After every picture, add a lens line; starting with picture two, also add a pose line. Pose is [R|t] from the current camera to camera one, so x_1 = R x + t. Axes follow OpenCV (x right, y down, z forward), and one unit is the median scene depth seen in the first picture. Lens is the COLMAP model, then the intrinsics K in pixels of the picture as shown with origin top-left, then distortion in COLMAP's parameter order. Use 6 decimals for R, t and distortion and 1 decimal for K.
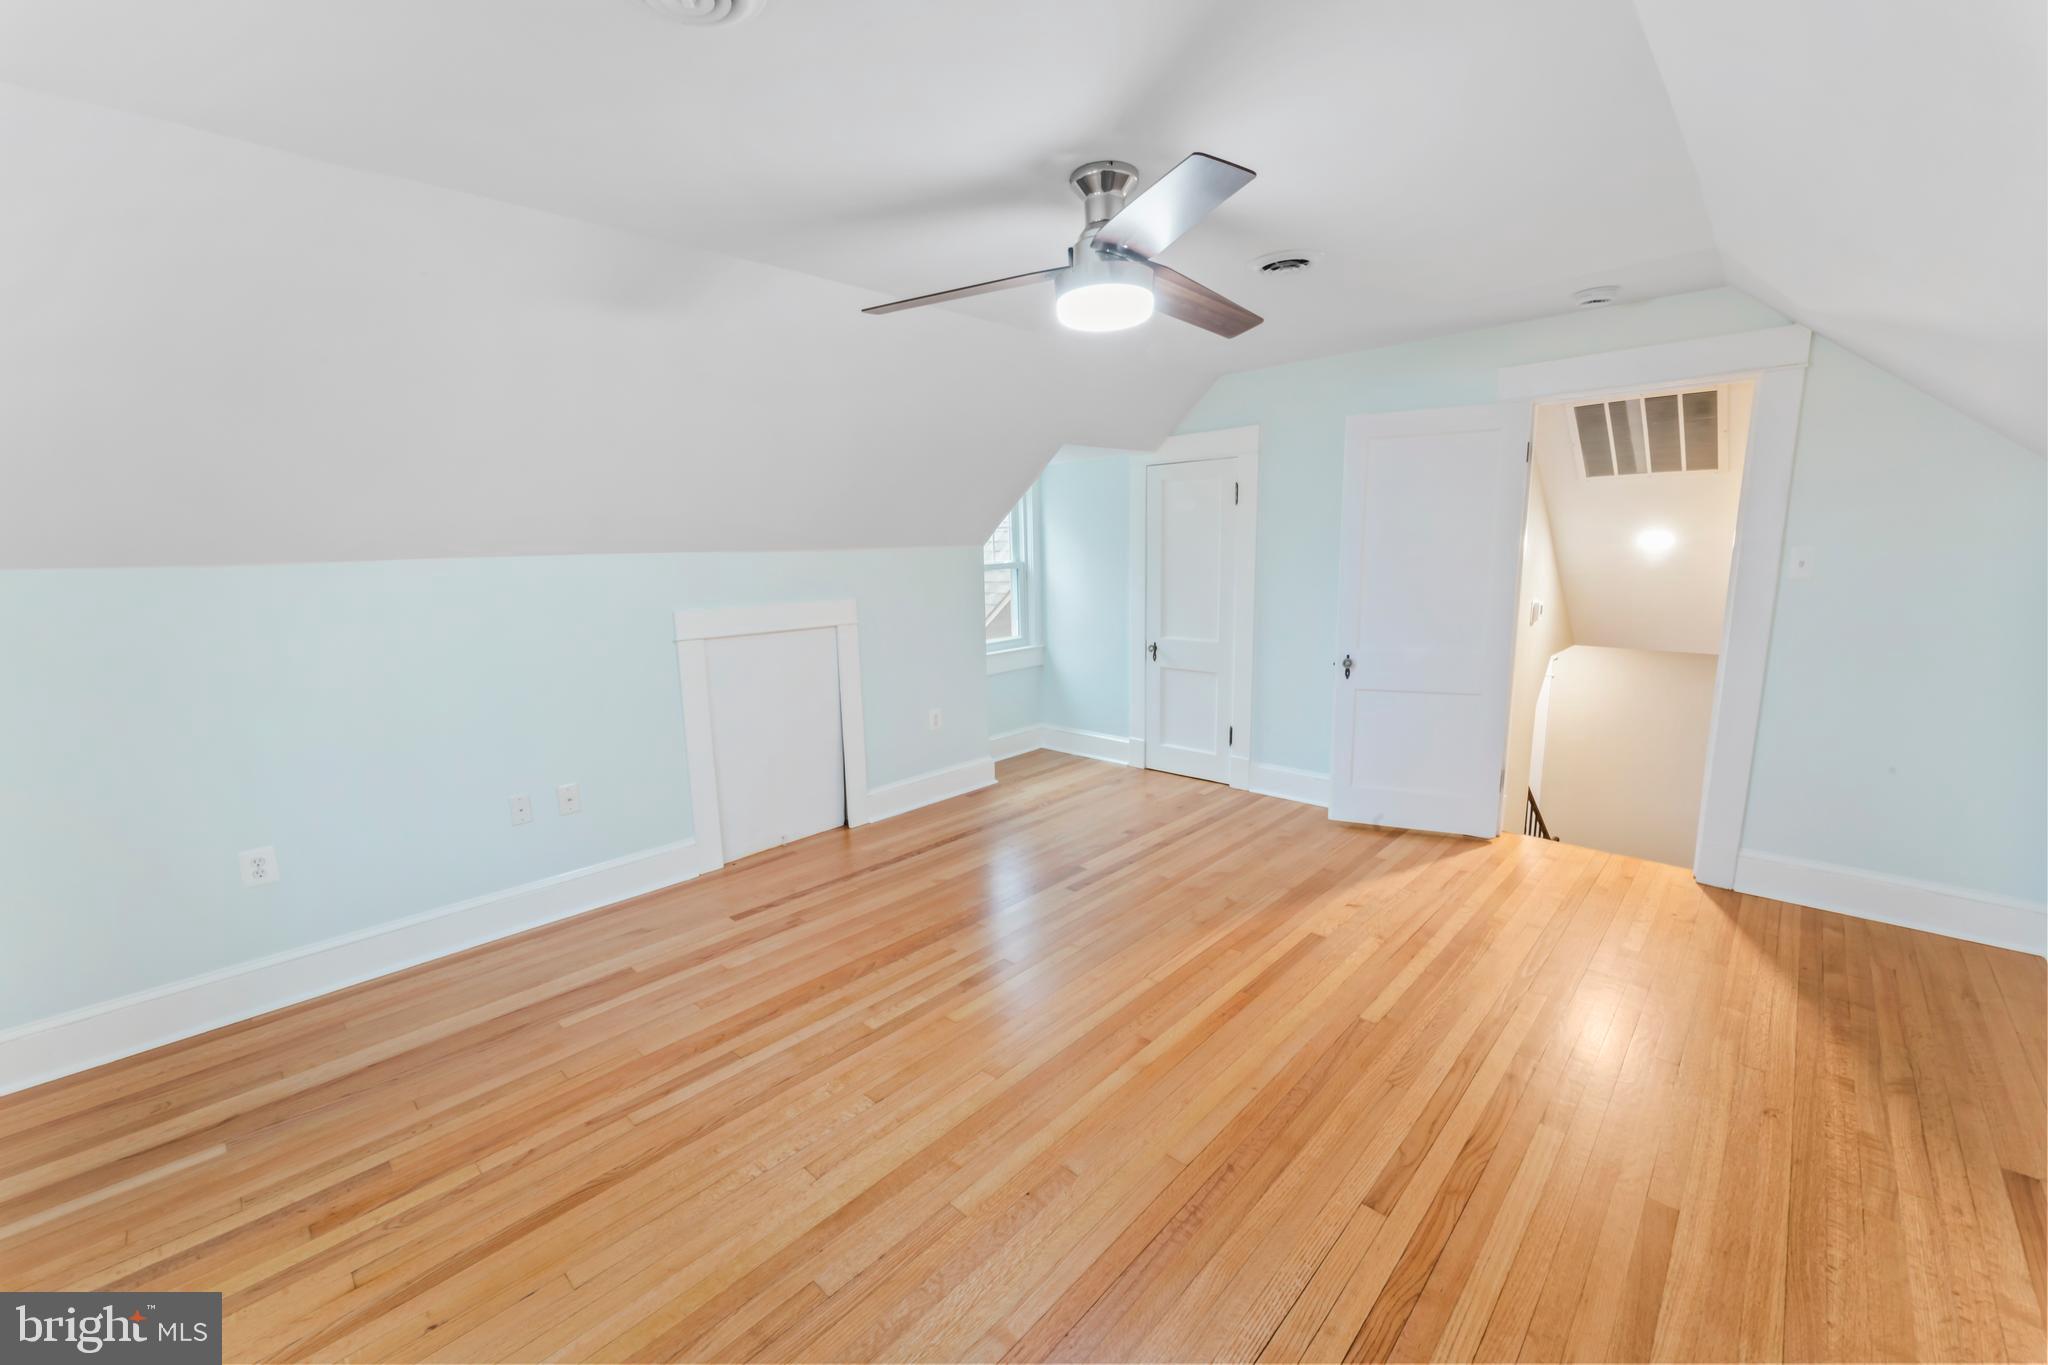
lens RADIAL K [[807.3, 0, 1014.2], [0, 807.3, 682.7], [0, 0, 1]] dist [0.001464, 0.000061]
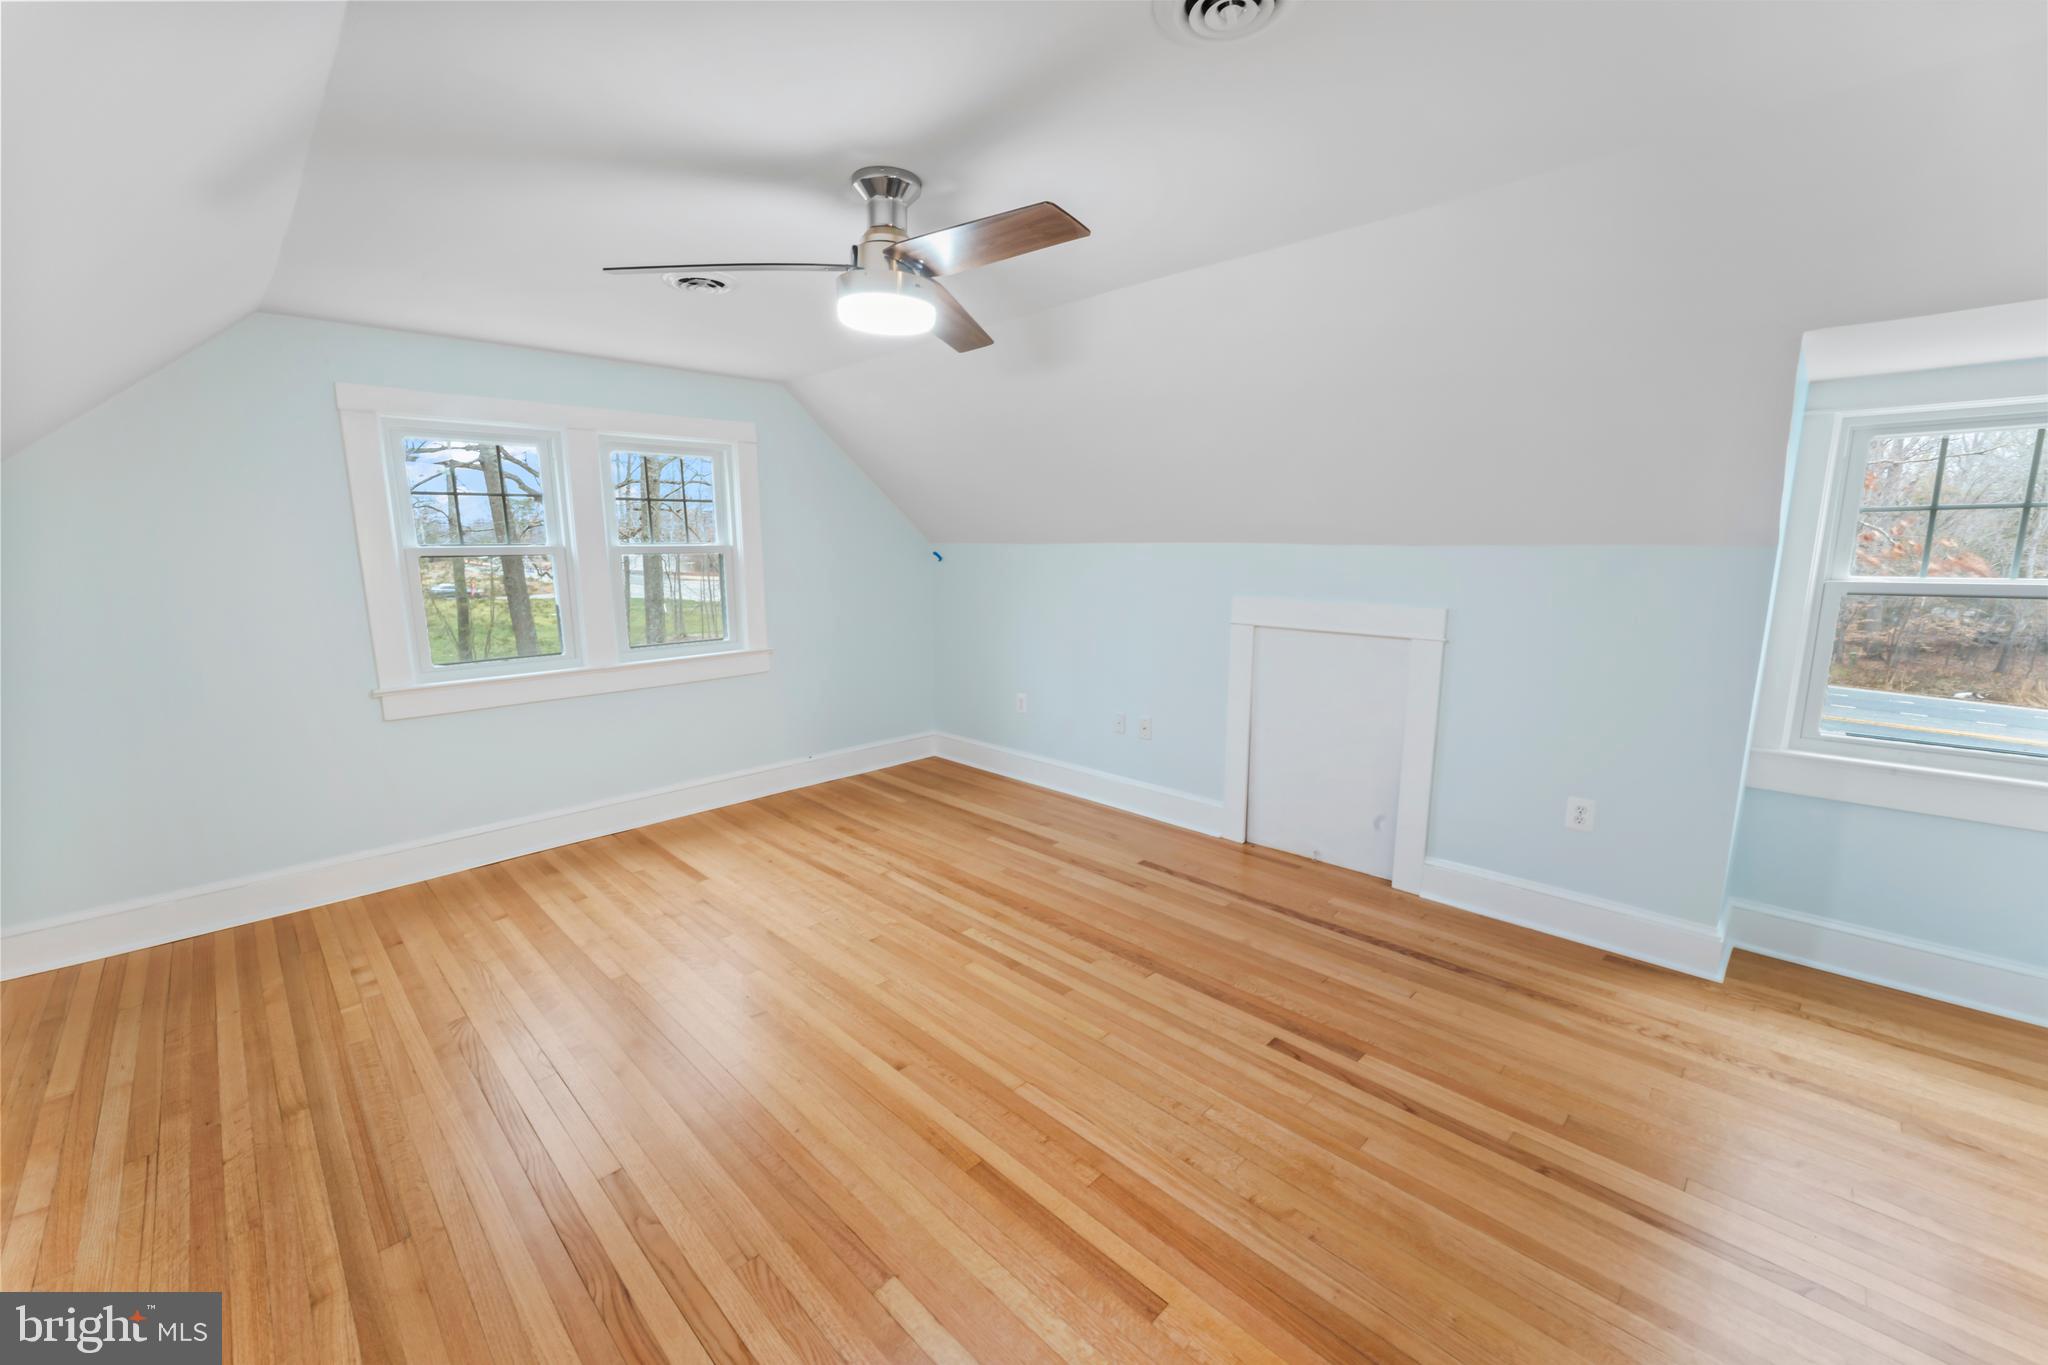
lens RADIAL K [[807.3, 0, 1014.2], [0, 807.3, 682.7], [0, 0, 1]] dist [0.001464, 0.000061]
pose [[-0.014143, 0.196845, -0.980333, 0.816288], [-0.164946, 0.966539, 0.196455, -0.169375], [0.986201, 0.164480, 0.018799, 0.837130]]
